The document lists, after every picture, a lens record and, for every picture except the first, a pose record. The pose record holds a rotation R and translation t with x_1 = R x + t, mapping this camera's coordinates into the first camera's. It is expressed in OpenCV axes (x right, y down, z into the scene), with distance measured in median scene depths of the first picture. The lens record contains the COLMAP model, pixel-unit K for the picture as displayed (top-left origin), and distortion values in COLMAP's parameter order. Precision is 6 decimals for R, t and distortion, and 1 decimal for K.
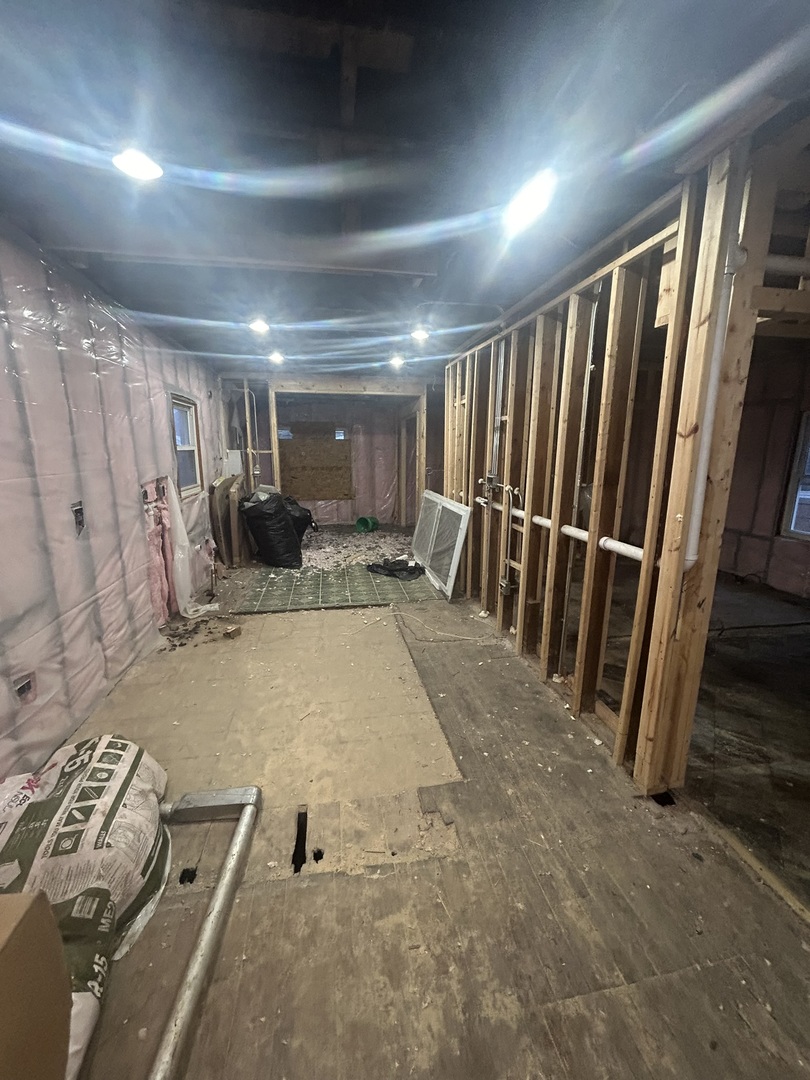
lens RADIAL K [[438.7, 0, 405.5], [0, 438.7, 535.7], [0, 0, 1]] dist [-0.012643, 0.000327]
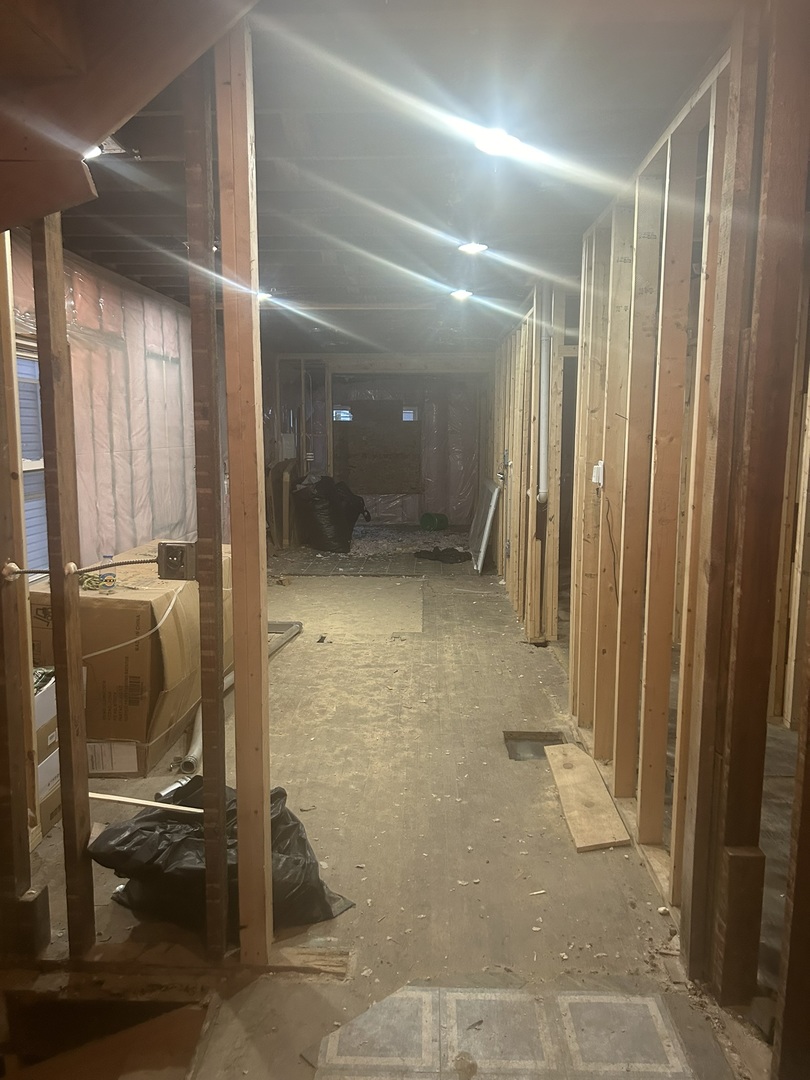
lens RADIAL K [[811.1, 0, 399.7], [0, 811.1, 535.7], [0, 0, 1]] dist [0.037872, -0.045225]
pose [[0.977094, 0.026164, -0.211194, 0.332081], [-0.041154, 0.996911, -0.066894, 0.199467], [0.208791, 0.074053, 0.975153, -0.967997]]
